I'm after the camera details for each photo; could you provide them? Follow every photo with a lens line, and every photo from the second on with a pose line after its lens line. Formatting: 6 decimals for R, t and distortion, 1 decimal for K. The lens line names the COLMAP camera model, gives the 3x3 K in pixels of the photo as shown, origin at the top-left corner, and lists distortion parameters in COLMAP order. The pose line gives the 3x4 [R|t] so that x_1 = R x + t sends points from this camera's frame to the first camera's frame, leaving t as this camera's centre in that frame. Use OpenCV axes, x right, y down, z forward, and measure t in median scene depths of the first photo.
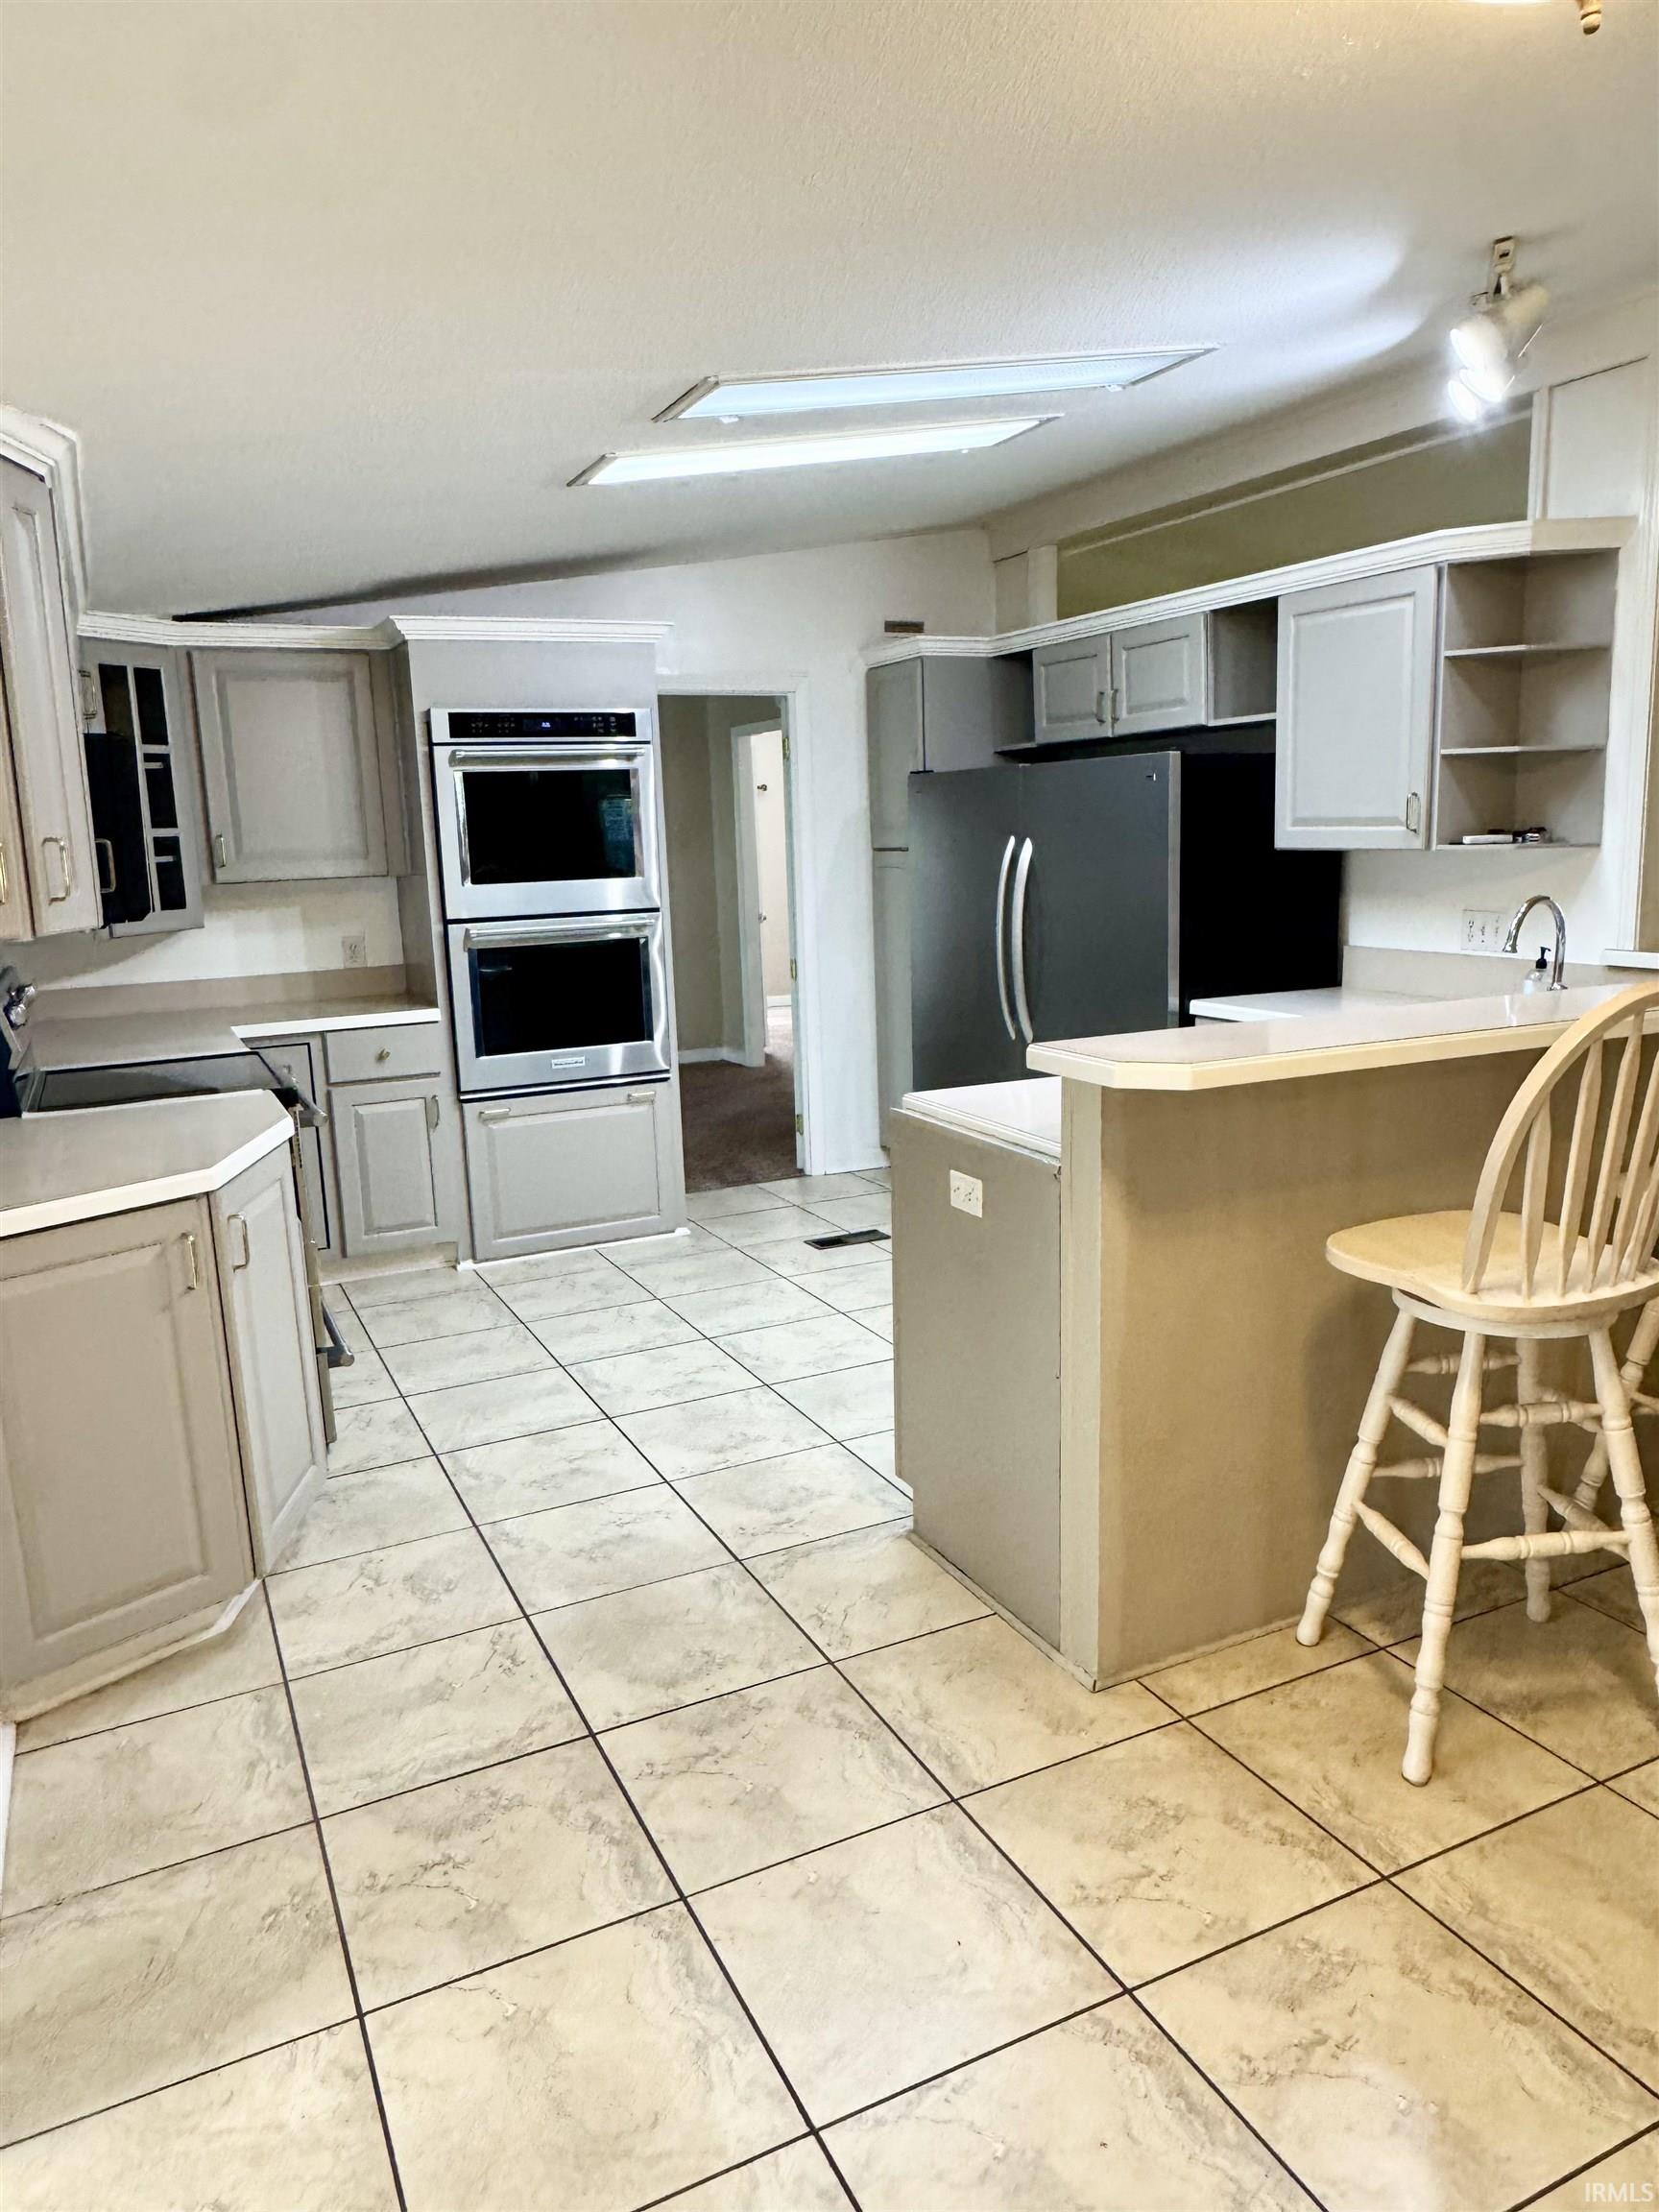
lens RADIAL K [[1525.4, 0, 829.5], [0, 1525.4, 1106.0], [0, 0, 1]] dist [0.029546, -0.025754]
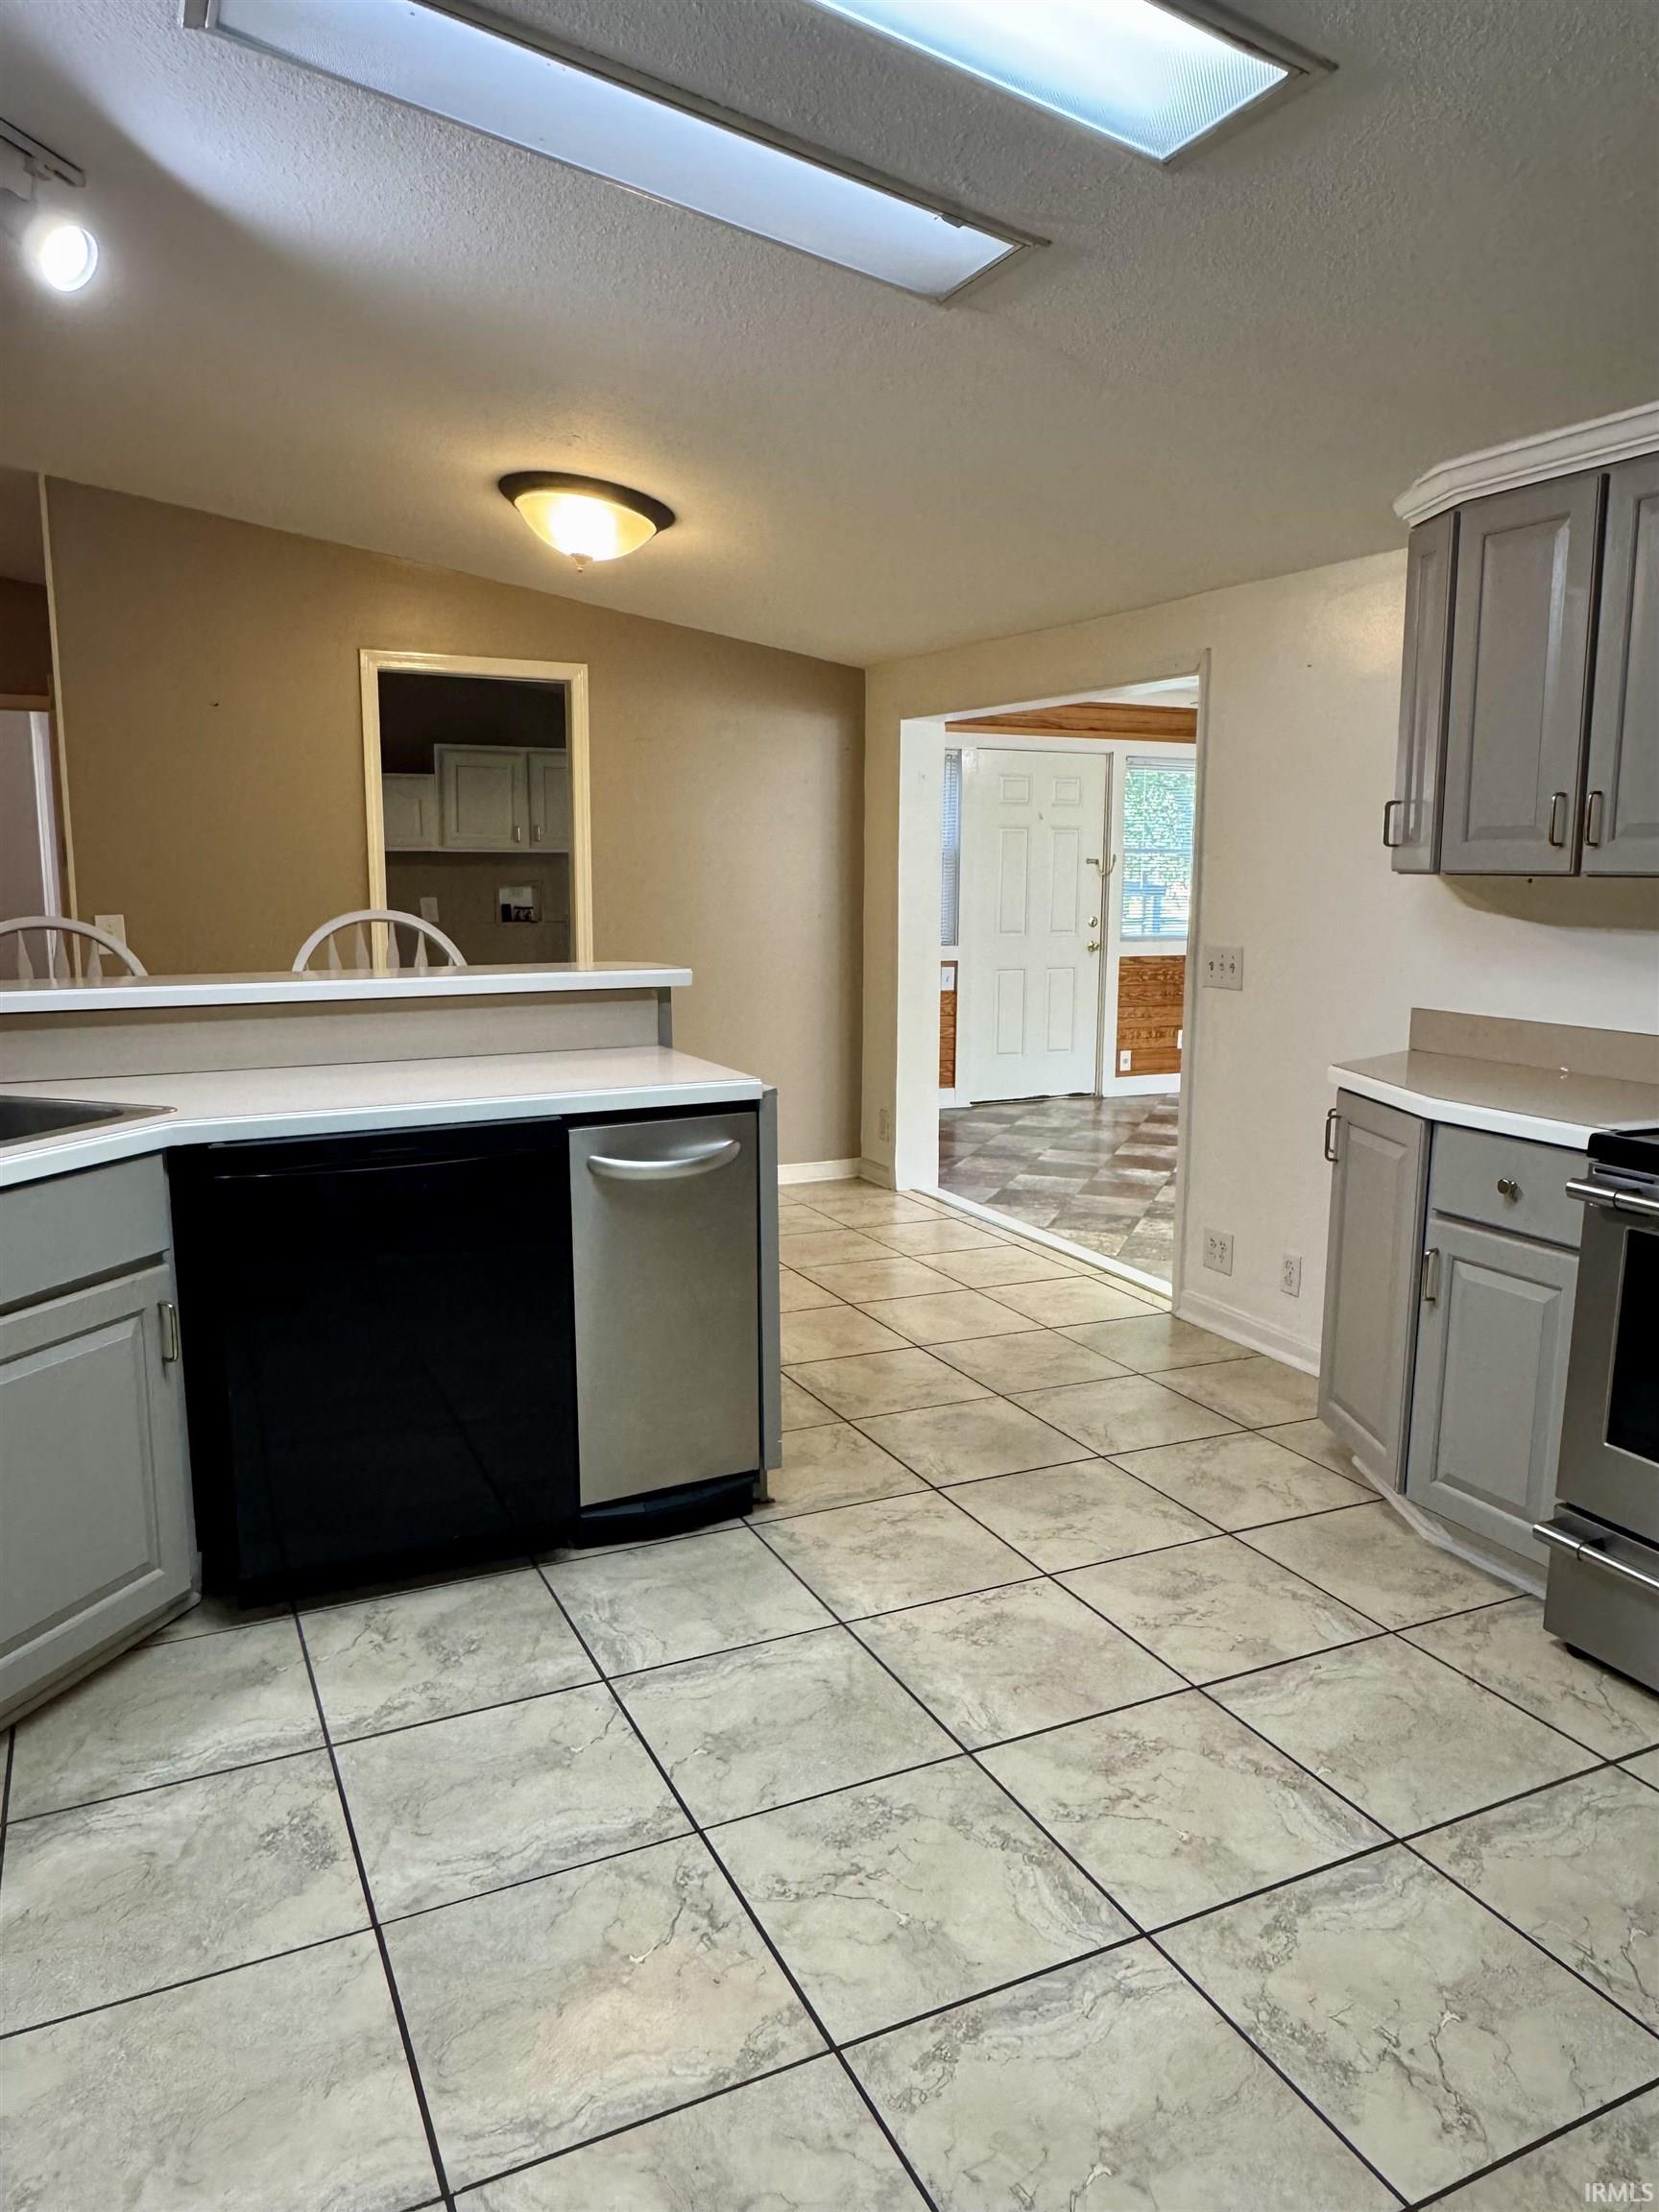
lens RADIAL K [[1525.4, 0, 829.5], [0, 1525.4, 1106.0], [0, 0, 1]] dist [0.029546, -0.025754]
pose [[-0.999489, 0.031663, 0.004318, 0.000971], [0.031251, 0.940210, 0.339159, -0.274691], [0.006679, 0.339120, -0.940719, 1.644844]]
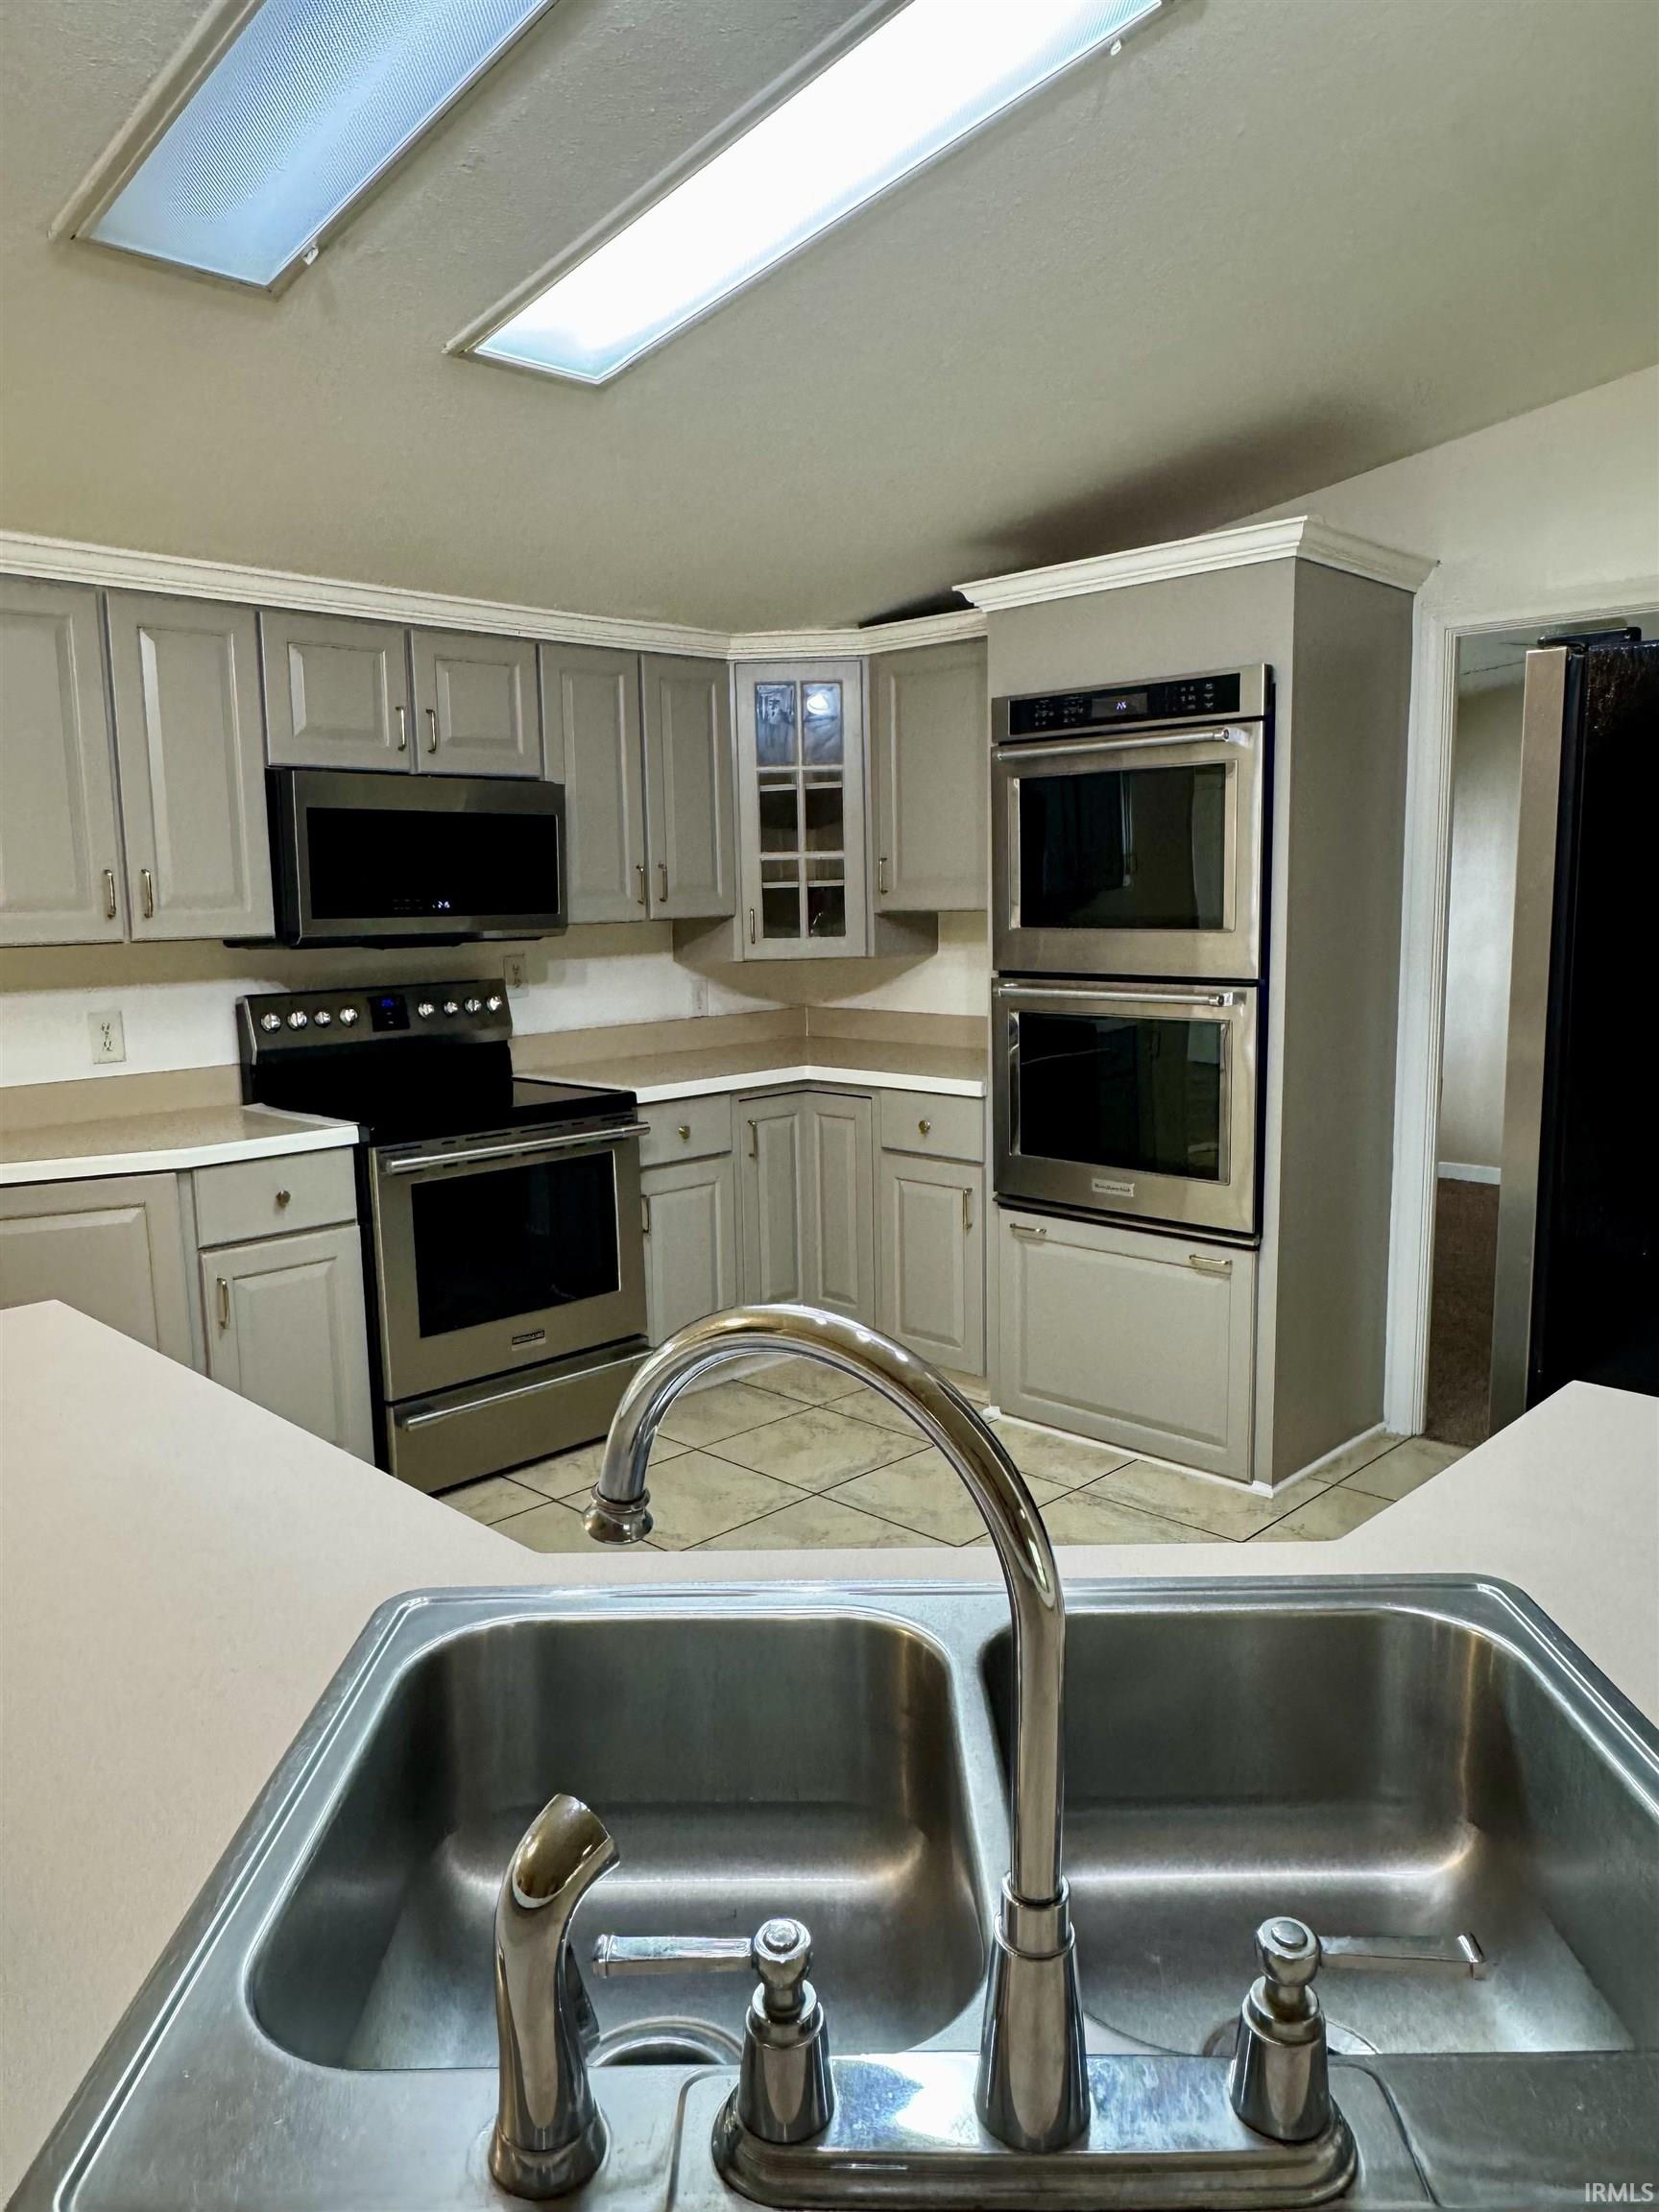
lens RADIAL K [[1525.4, 0, 829.5], [0, 1525.4, 1106.0], [0, 0, 1]] dist [0.029546, -0.025754]
pose [[0.349419, 0.166860, -0.921989, 0.621879], [-0.166351, 0.979430, 0.114211, -0.180676], [0.922081, 0.113467, 0.369989, 0.900532]]
